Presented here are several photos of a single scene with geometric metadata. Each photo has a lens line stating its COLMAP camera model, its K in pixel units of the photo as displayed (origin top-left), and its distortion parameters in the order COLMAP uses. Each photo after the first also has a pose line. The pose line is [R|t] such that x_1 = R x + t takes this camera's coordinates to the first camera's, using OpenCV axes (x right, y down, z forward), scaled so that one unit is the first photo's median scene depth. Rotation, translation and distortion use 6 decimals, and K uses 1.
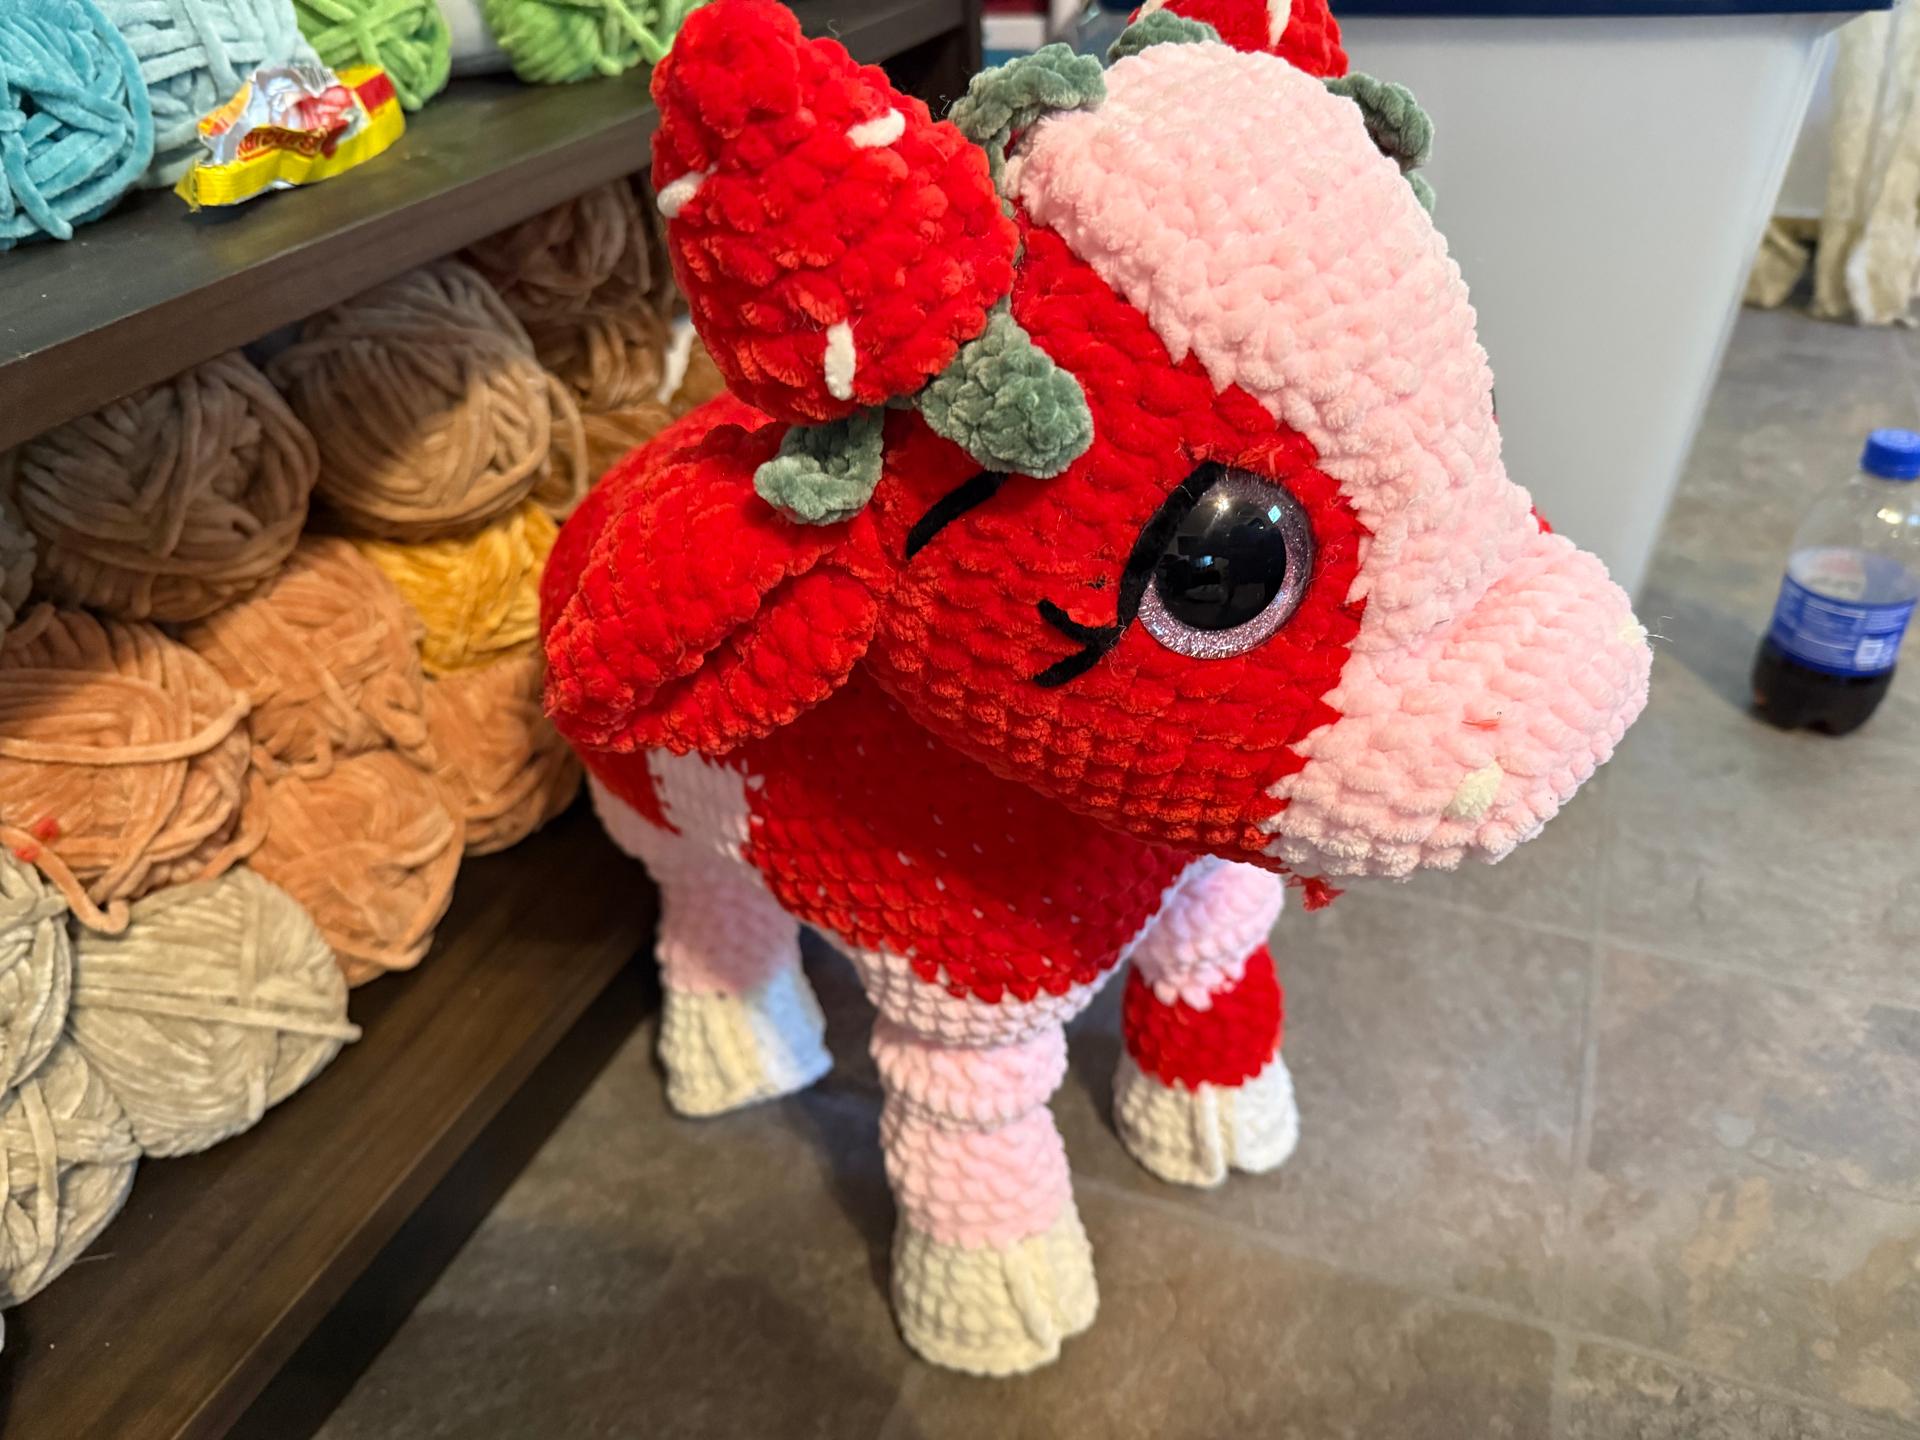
lens RADIAL K [[1448.9, 0, 959.0], [0, 1448.9, 743.6], [0, 0, 1]] dist [0.010126, -0.005306]
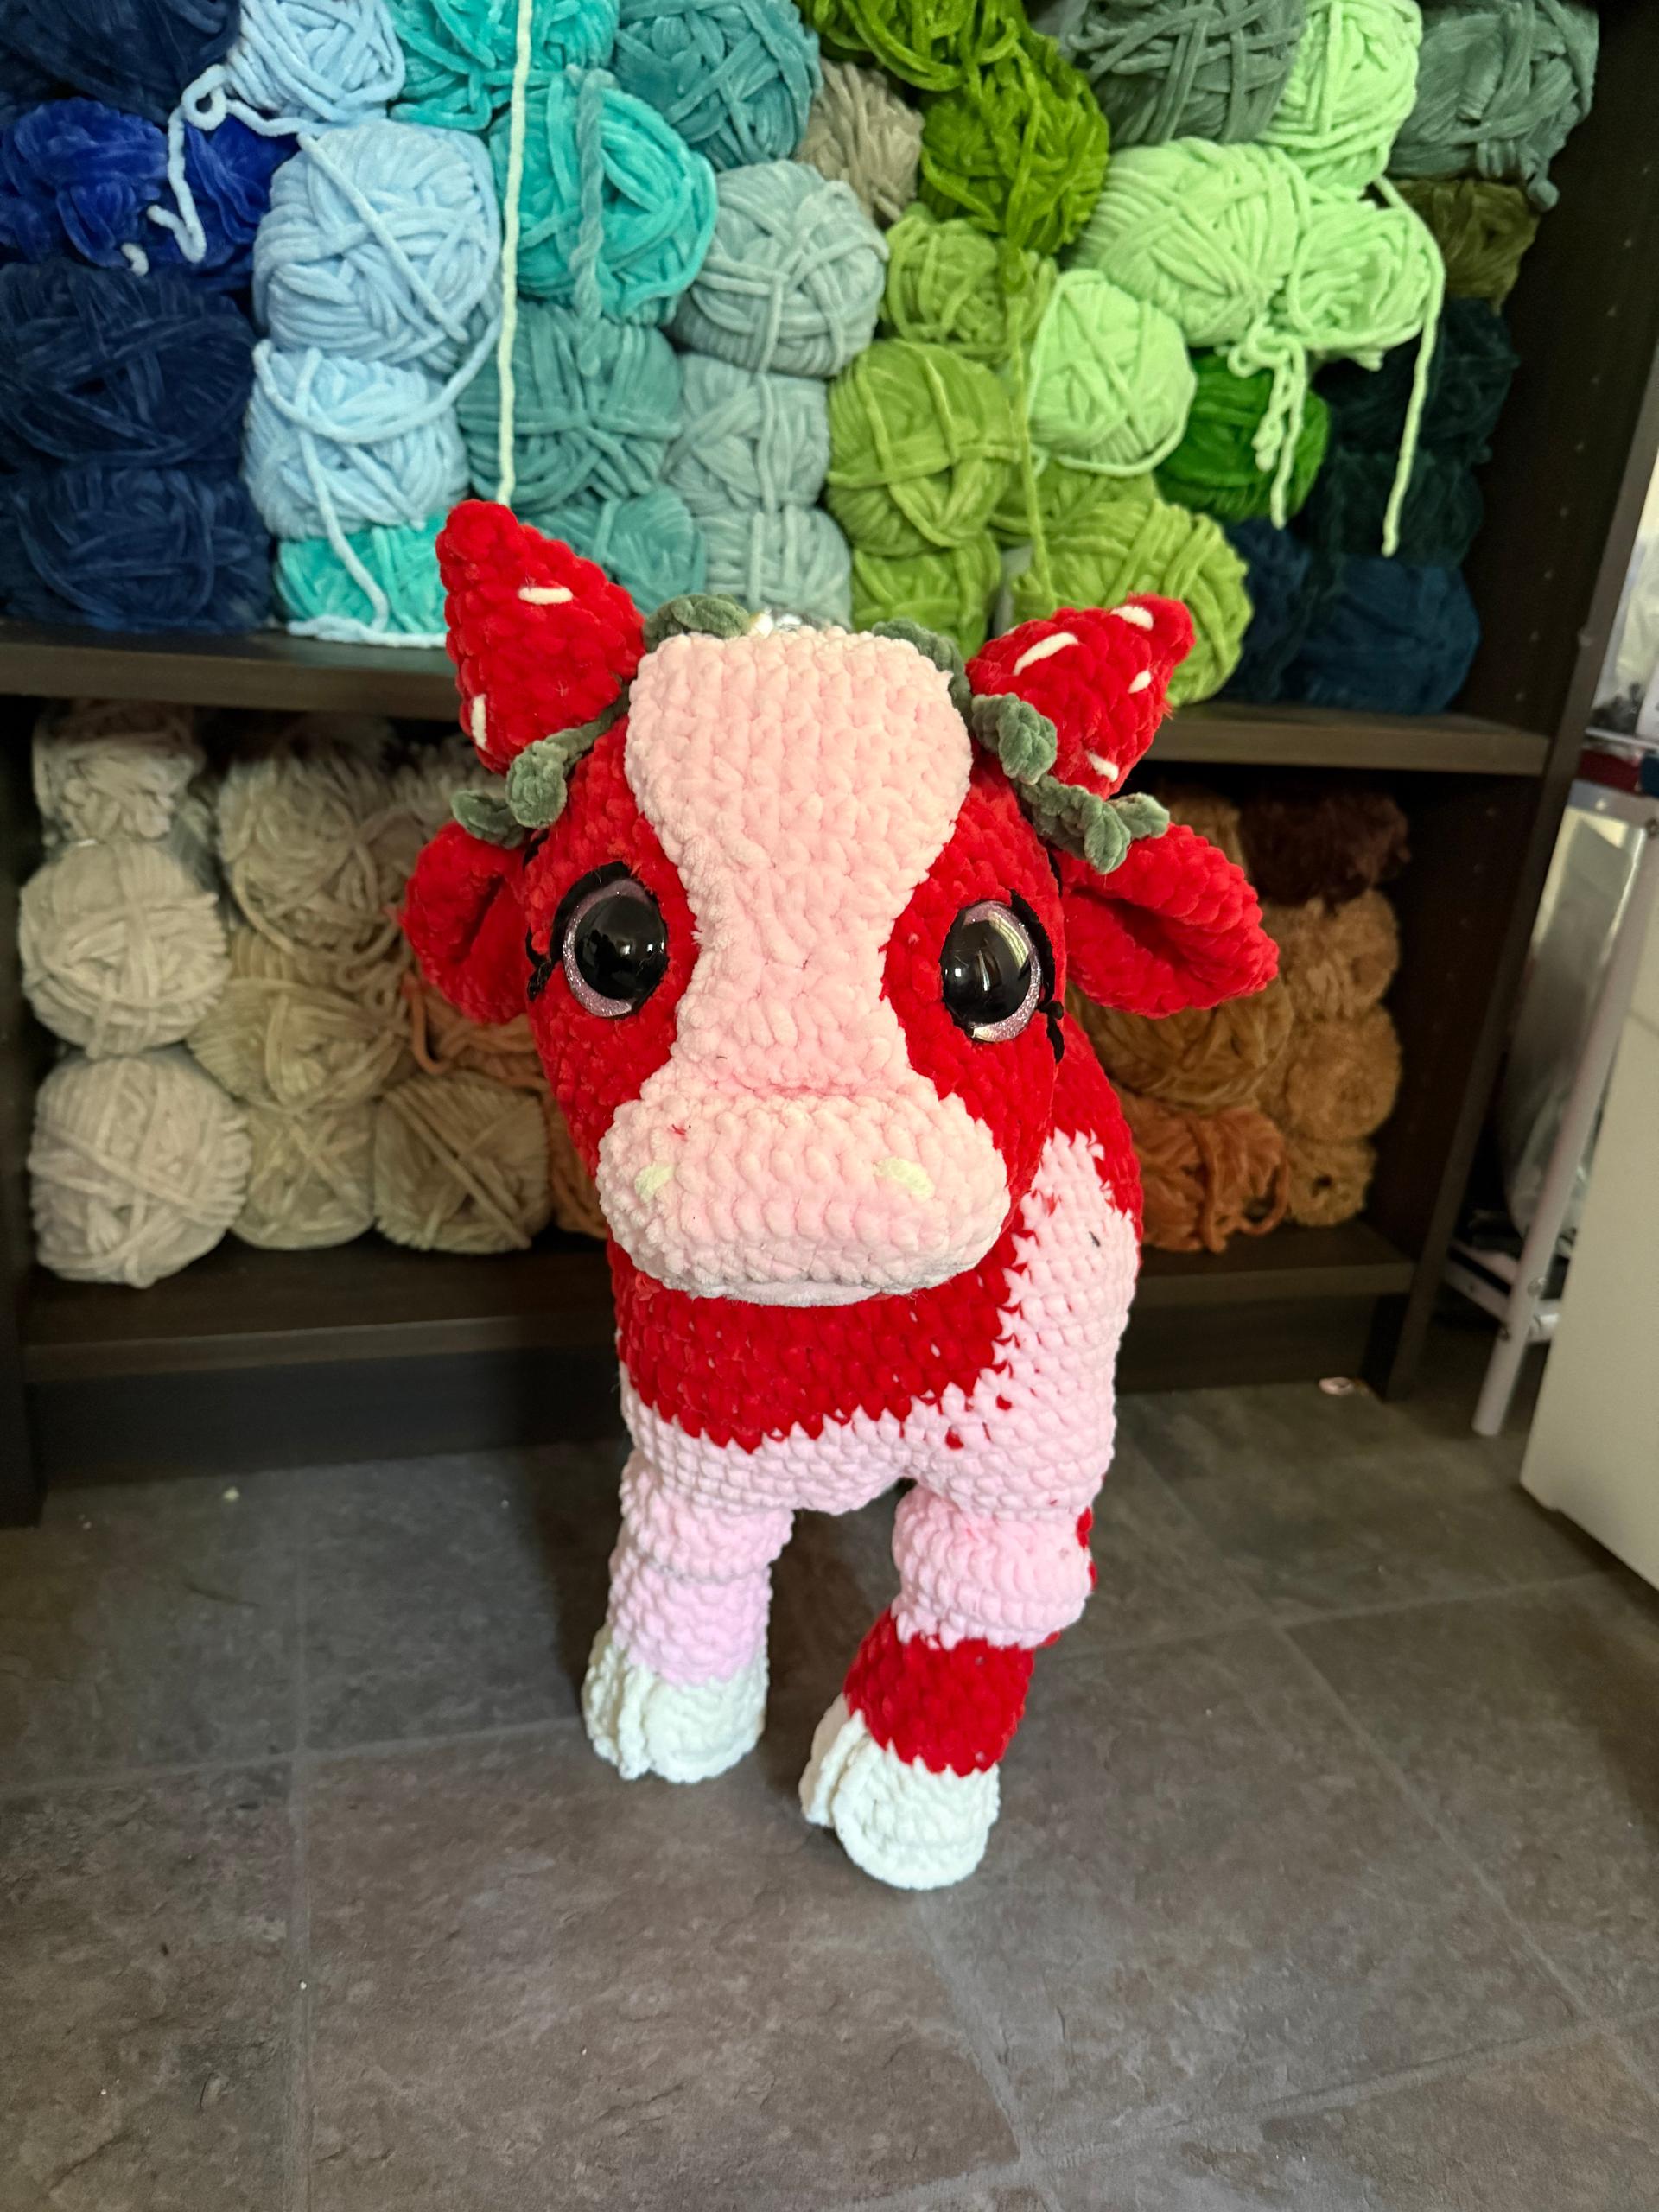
lens RADIAL K [[1669.2, 0, 834.8], [0, 1669.2, 1101.2], [0, 0, 1]] dist [0.010126, -0.005306]
pose [[0.634159, 0.393674, -0.665479, 1.023950], [-0.553823, 0.831871, -0.035653, -0.019426], [0.539557, 0.391167, 0.745565, -0.050154]]
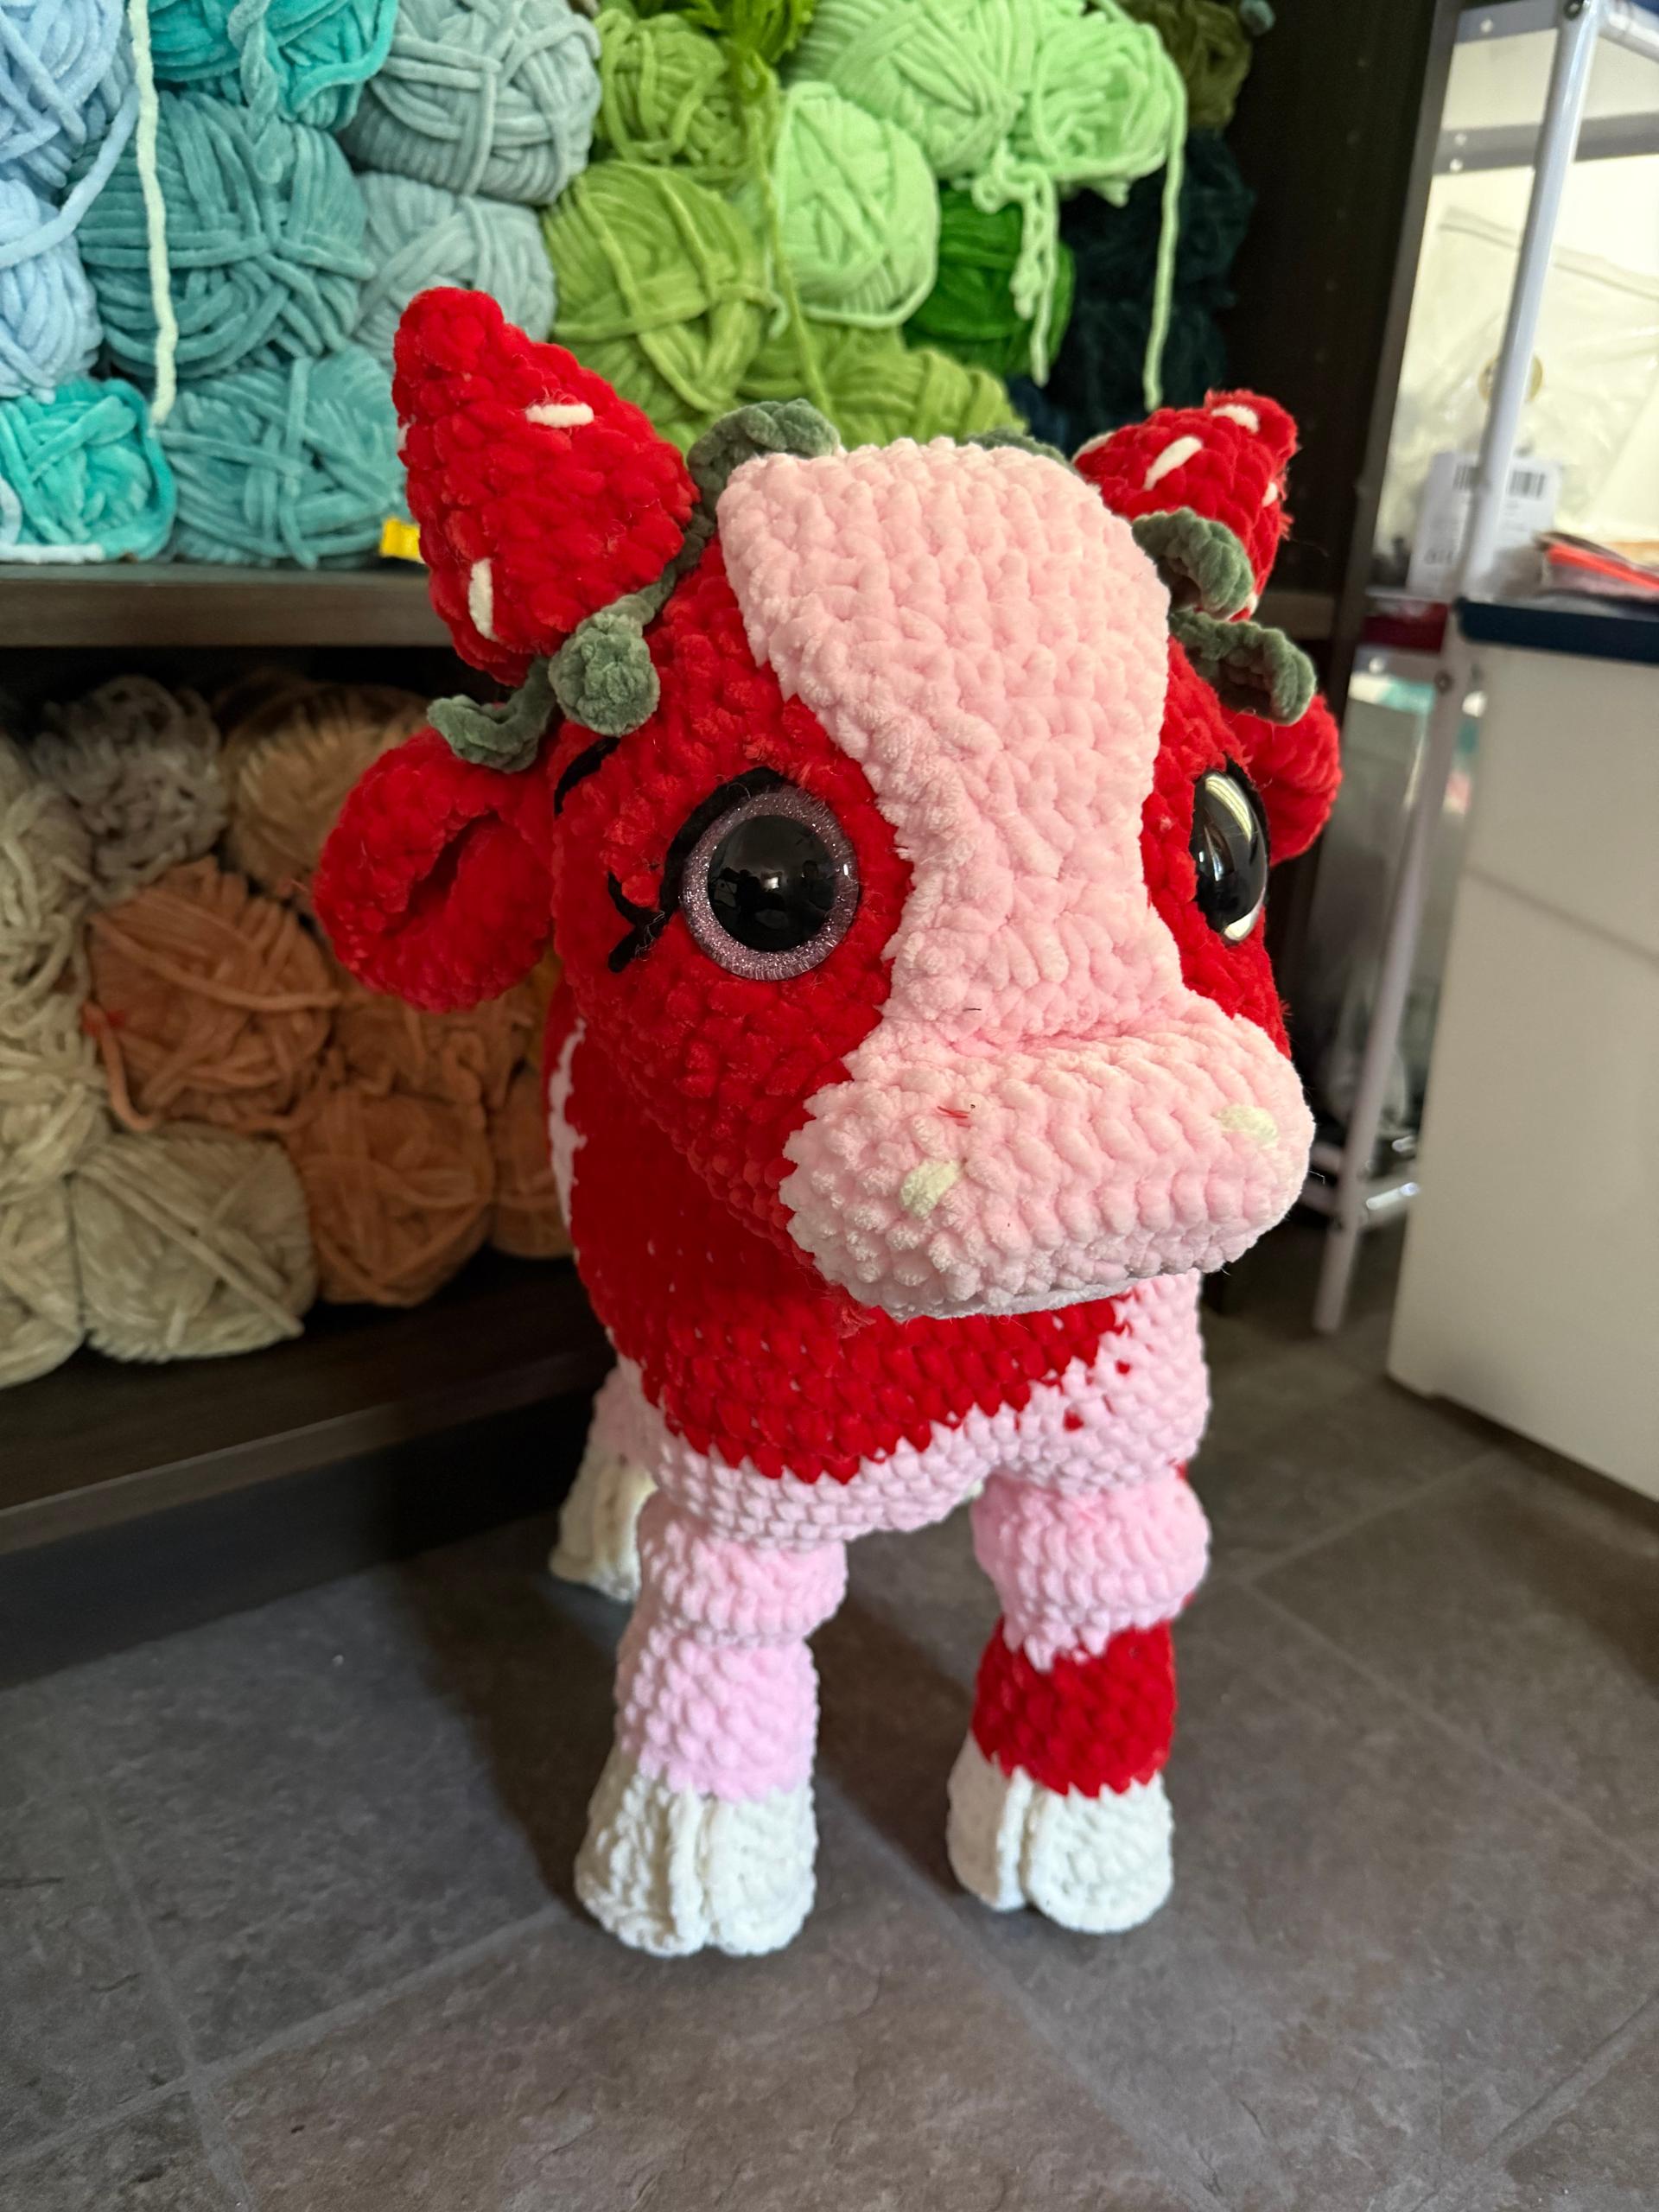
lens RADIAL K [[1674.0, 0, 829.5], [0, 1674.0, 1106.0], [0, 0, 1]] dist [-0.010756, 0.009191]
pose [[0.845801, 0.286388, -0.450114, 0.567963], [-0.391438, 0.906391, -0.158847, 0.132201], [0.362487, 0.310545, 0.878729, 0.045548]]
